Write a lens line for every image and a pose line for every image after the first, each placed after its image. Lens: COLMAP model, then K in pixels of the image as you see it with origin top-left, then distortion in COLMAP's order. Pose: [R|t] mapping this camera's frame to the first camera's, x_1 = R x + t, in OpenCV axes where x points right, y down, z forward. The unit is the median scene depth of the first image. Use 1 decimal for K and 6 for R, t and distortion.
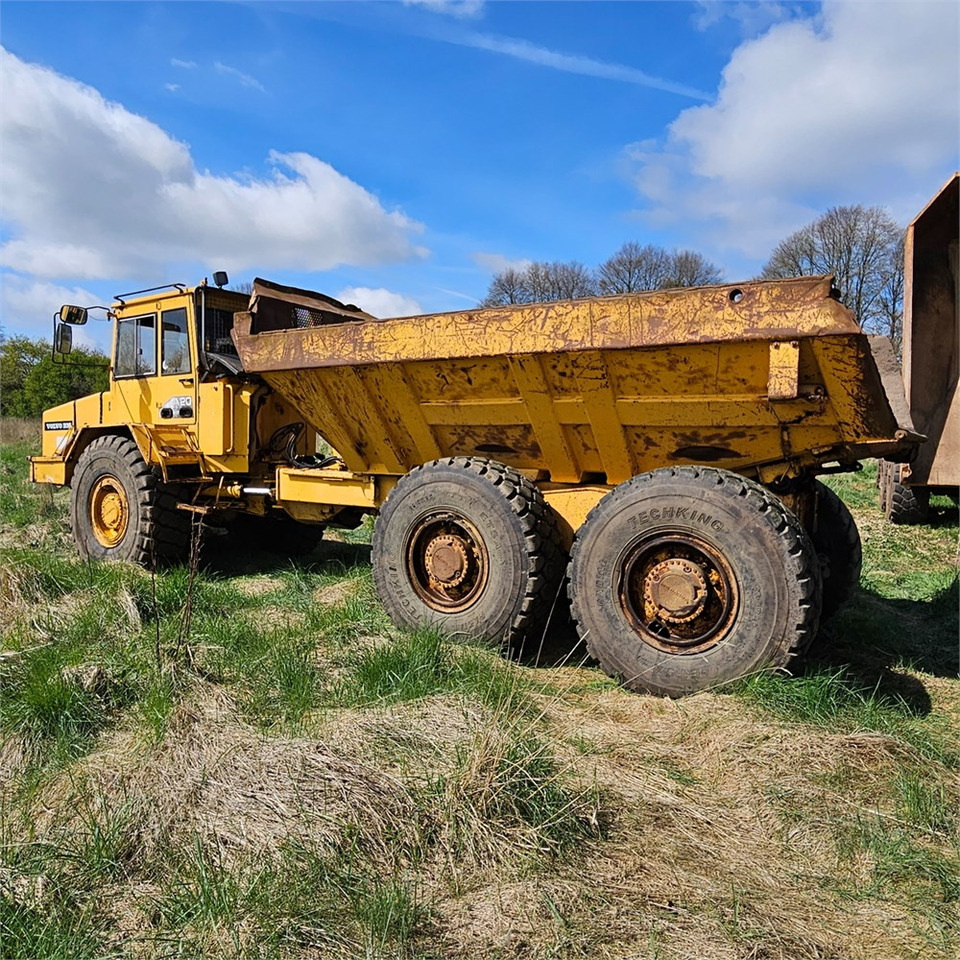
lens RADIAL K [[729.6, 0, 480.0], [0, 729.6, 480.0], [0, 0, 1]] dist [0.003651, 0.011903]
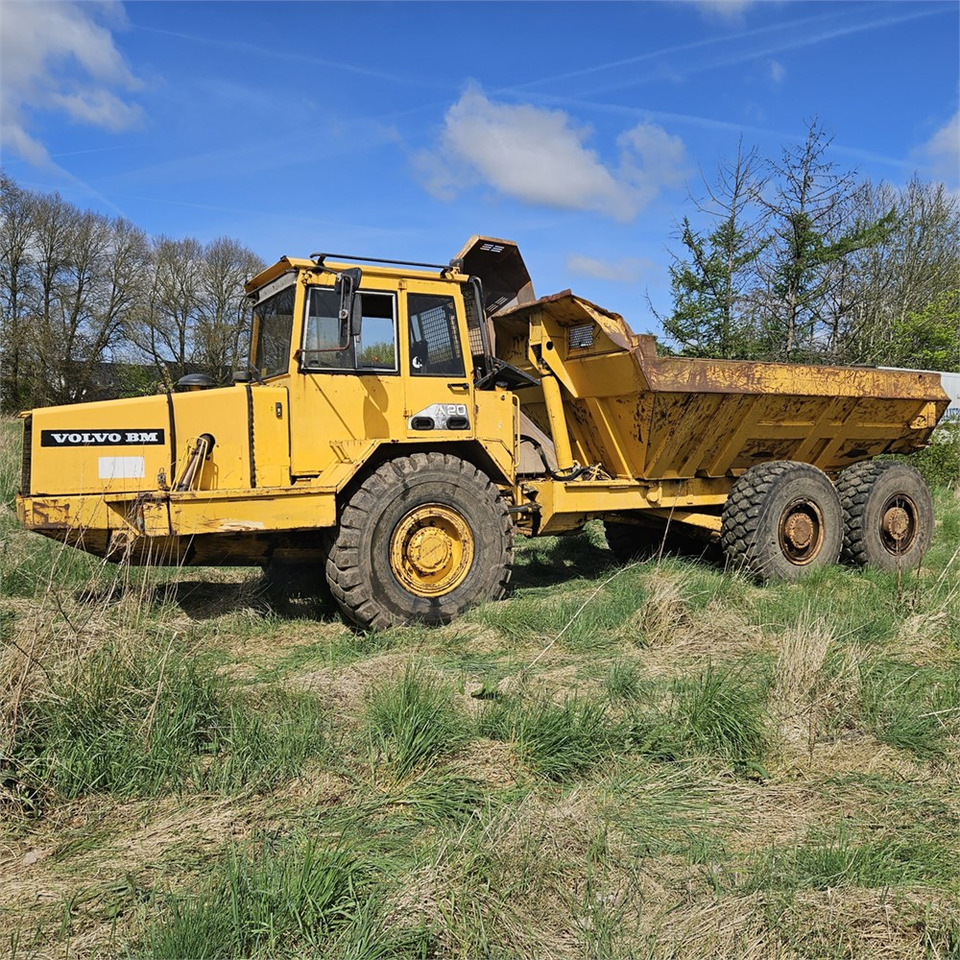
lens RADIAL K [[864.6, 0, 483.7], [0, 864.6, 495.4], [0, 0, 1]] dist [0.072289, -0.005834]
pose [[0.429664, -0.069533, 0.900308, -1.902748], [0.054670, 0.997205, 0.050926, -0.086223], [-0.901333, 0.027338, 0.432264, 0.800182]]
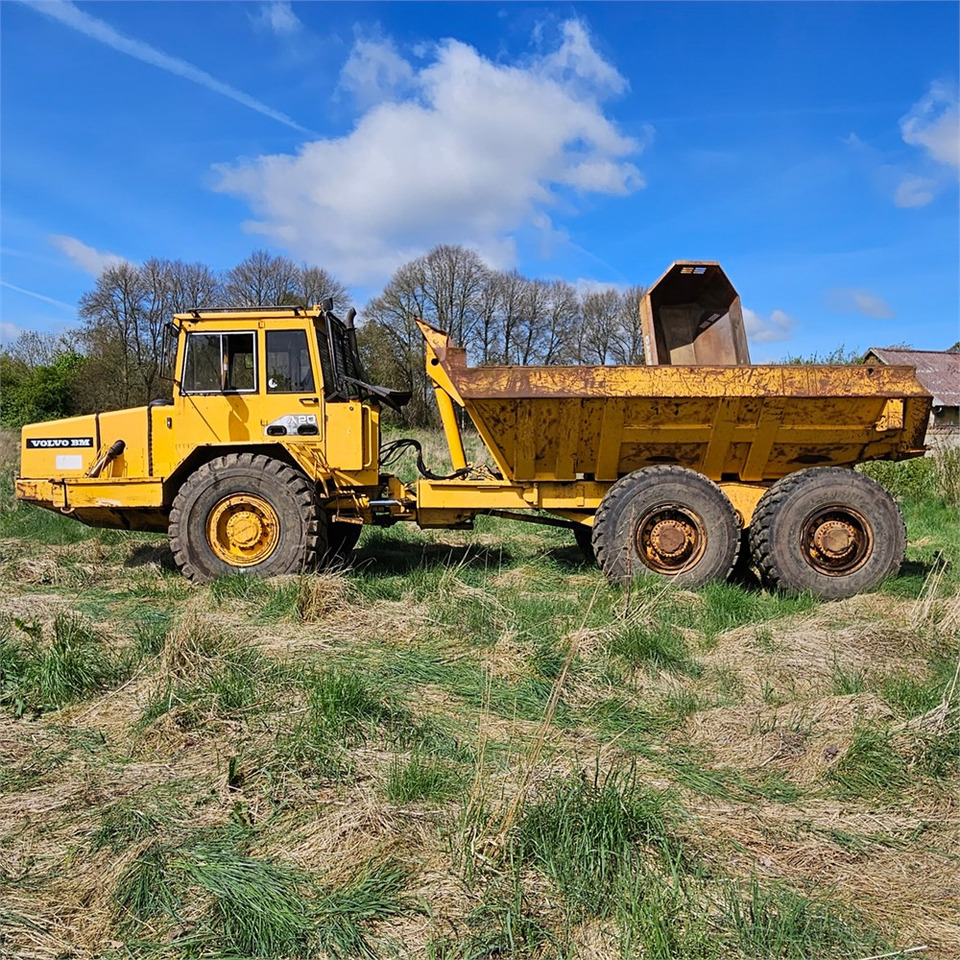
lens RADIAL K [[729.6, 0, 480.0], [0, 729.6, 480.0], [0, 0, 1]] dist [0.003651, 0.011903]
pose [[0.849311, -0.034102, 0.526790, -1.096123], [0.039487, 0.999220, 0.001021, -0.018882], [-0.526414, 0.019934, 0.849995, -0.019968]]
